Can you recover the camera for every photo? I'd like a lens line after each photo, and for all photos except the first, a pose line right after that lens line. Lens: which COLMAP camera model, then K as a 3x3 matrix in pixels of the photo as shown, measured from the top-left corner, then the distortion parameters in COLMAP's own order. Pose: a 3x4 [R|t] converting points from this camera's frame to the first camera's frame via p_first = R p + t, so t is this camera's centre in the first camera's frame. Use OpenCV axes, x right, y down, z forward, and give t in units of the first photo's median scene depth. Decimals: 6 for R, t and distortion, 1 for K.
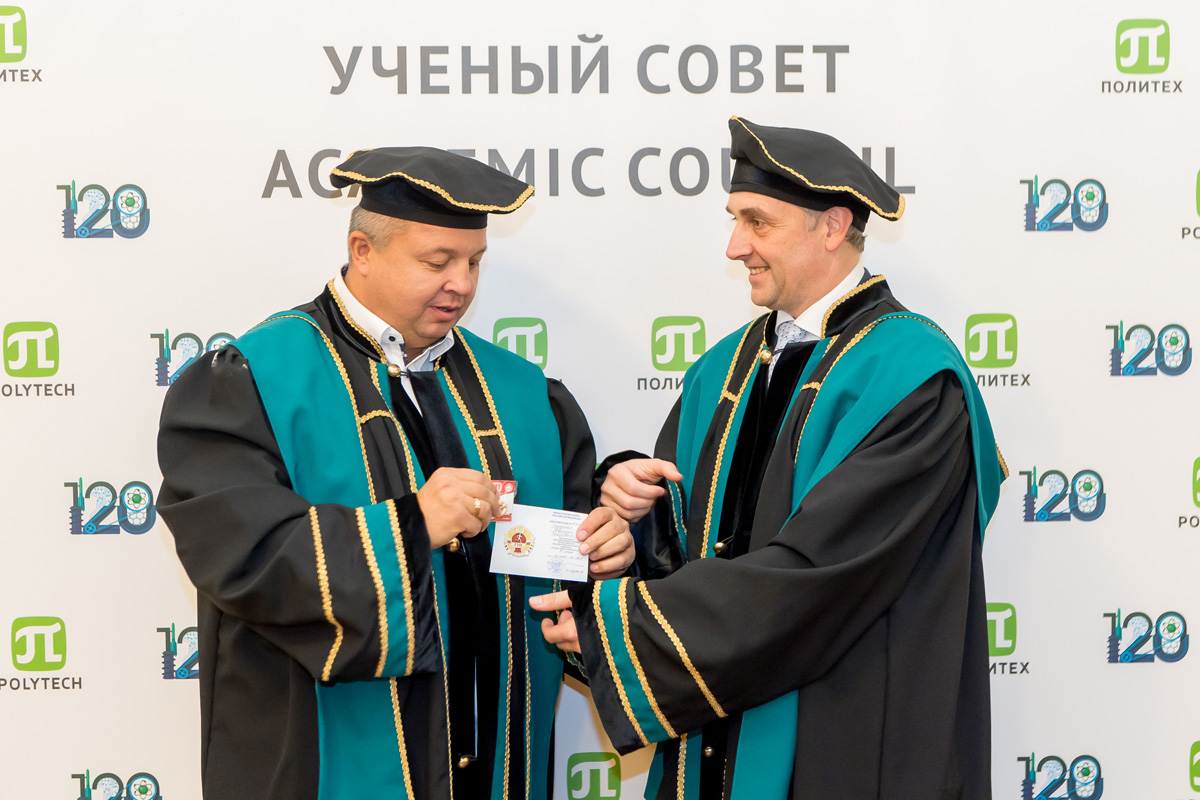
lens RADIAL K [[2483.5, 0, 636.0], [0, 2483.5, 421.4], [0, 0, 1]] dist [-0.025242, 0.000000]
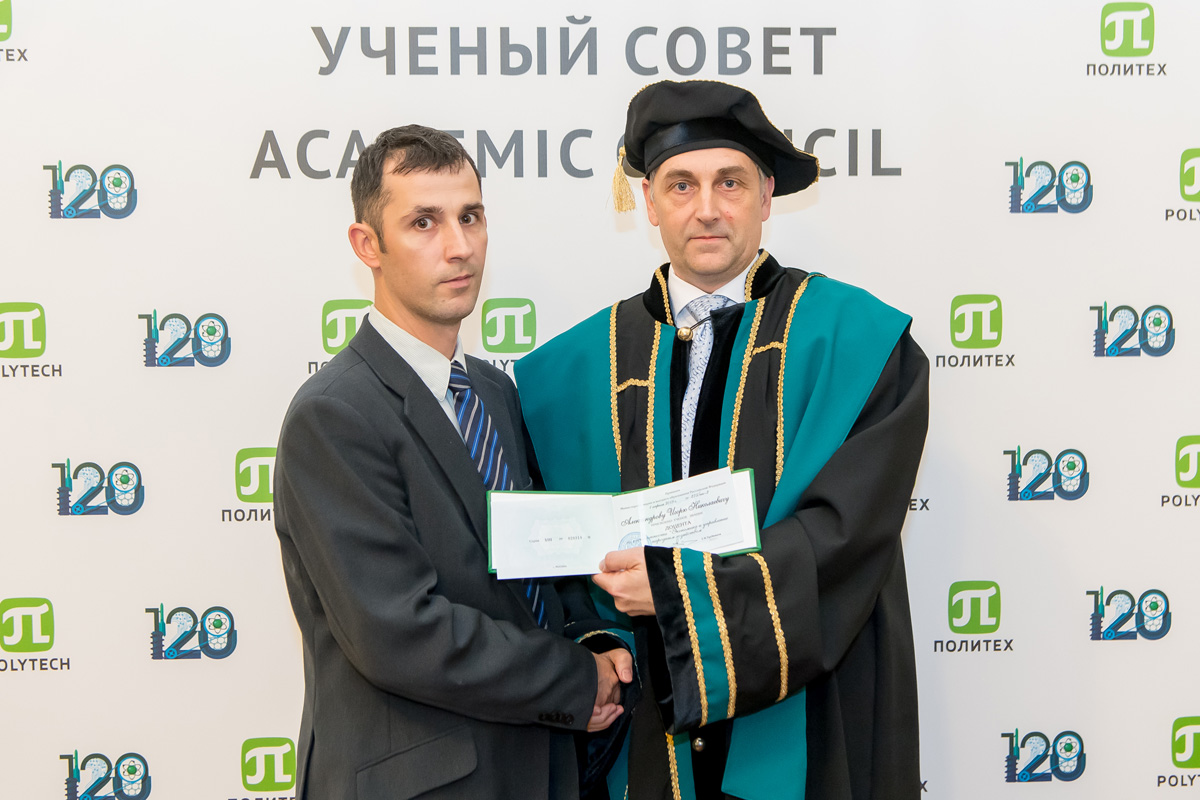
lens RADIAL K [[2105.6, 0, 643.2], [0, 2105.6, 393.6], [0, 0, 1]] dist [-0.002770, 0.000000]
pose [[0.999870, -0.000446, 0.016126, -0.006097], [0.000439, 1.000000, 0.000415, -0.003697], [-0.016126, -0.000408, 0.999870, 0.148619]]
